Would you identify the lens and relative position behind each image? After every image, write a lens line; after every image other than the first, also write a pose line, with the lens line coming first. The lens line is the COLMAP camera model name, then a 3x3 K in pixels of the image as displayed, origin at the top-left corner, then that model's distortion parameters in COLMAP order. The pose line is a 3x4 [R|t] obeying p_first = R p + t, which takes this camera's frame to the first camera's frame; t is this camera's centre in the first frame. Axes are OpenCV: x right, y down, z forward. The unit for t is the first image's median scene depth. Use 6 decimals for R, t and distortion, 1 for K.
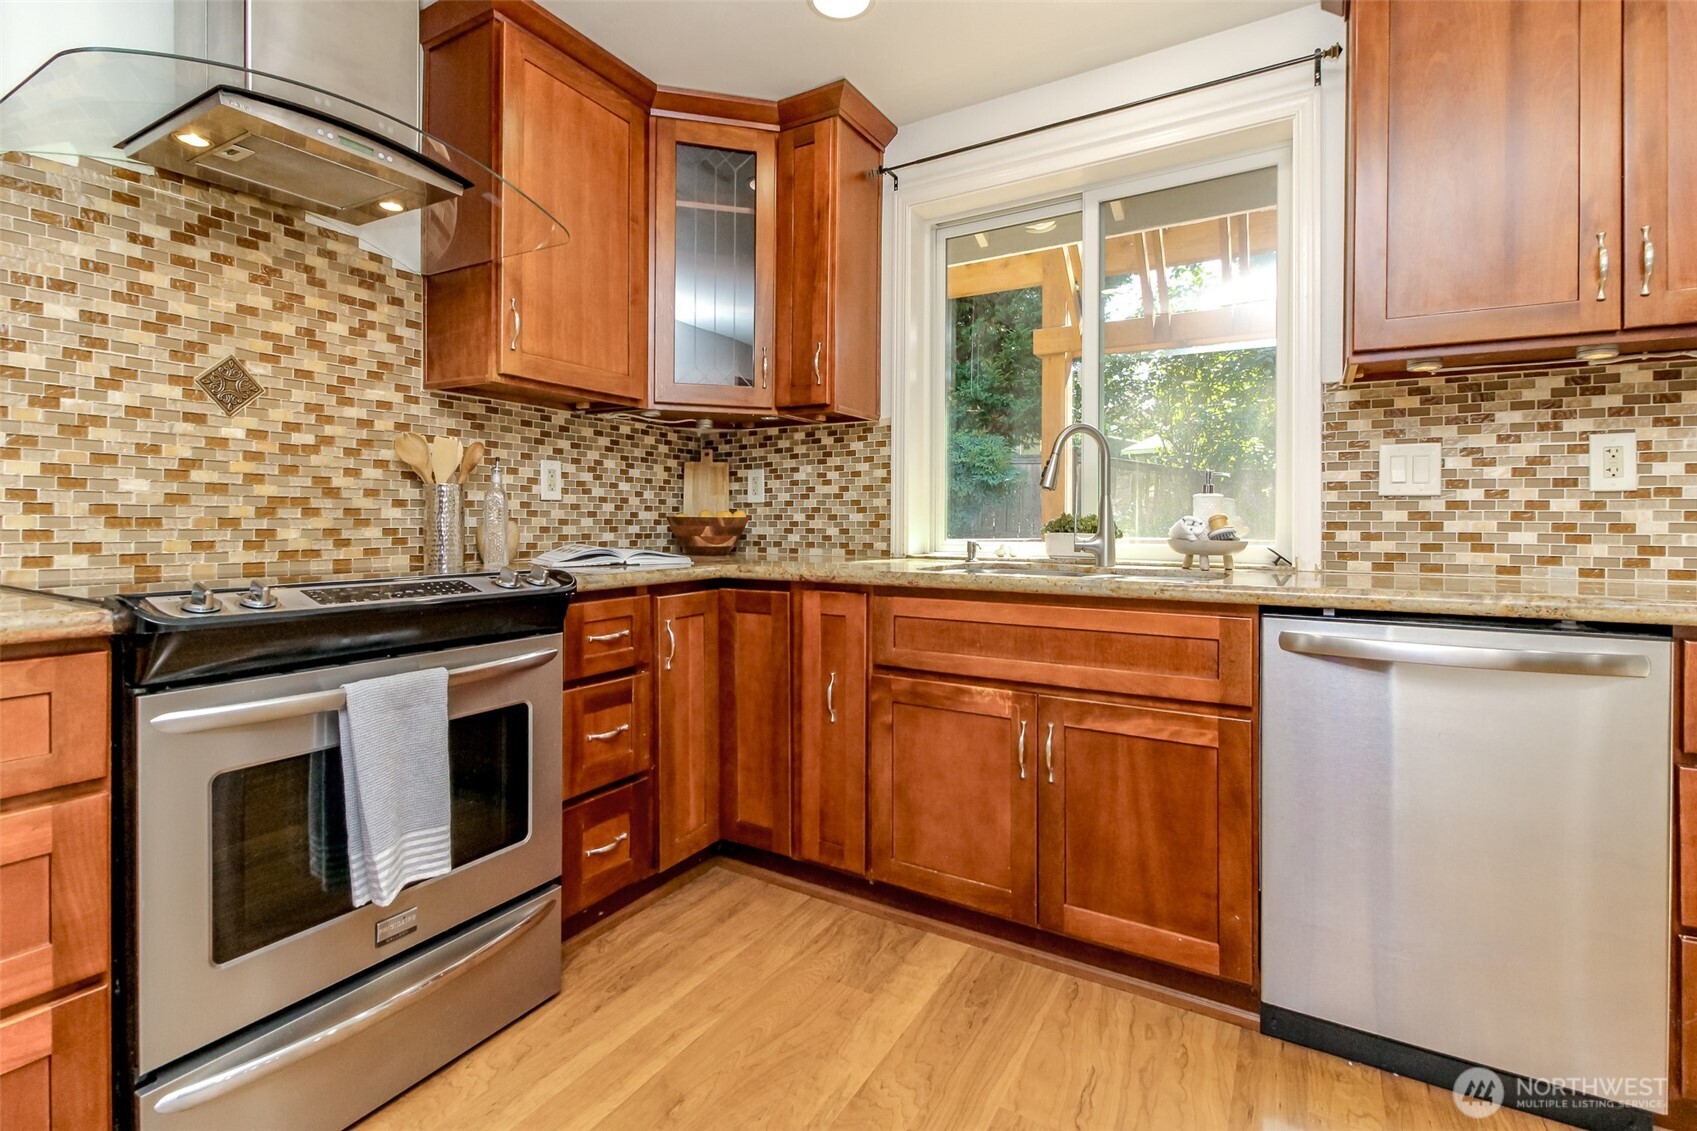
lens RADIAL K [[771.1, 0, 824.9], [0, 771.1, 522.2], [0, 0, 1]] dist [0.012720, -0.008515]
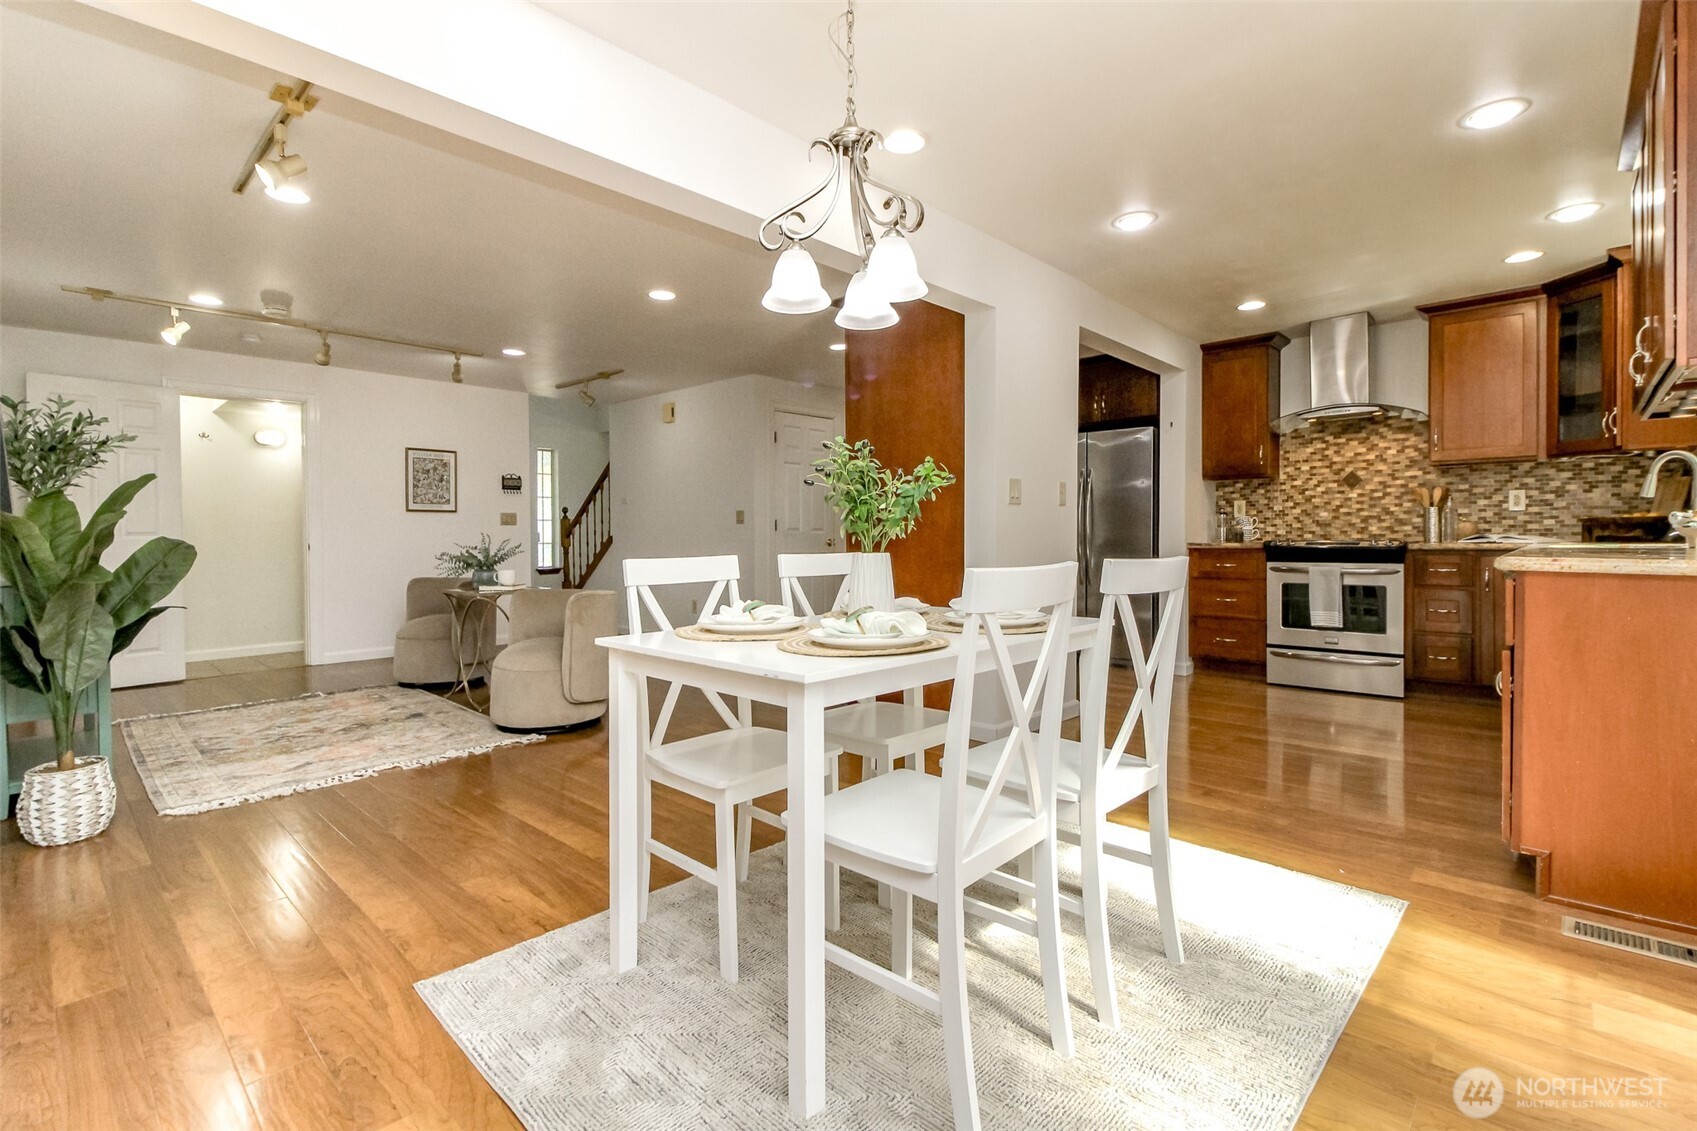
lens RADIAL K [[771.1, 0, 857.1], [0, 771.1, 553.5], [0, 0, 1]] dist [0.012720, -0.008515]
pose [[-0.180467, 0.025543, -0.983249, 2.450650], [0.009899, 0.999659, 0.024152, 0.019821], [0.983531, -0.005374, -0.180658, -0.356192]]
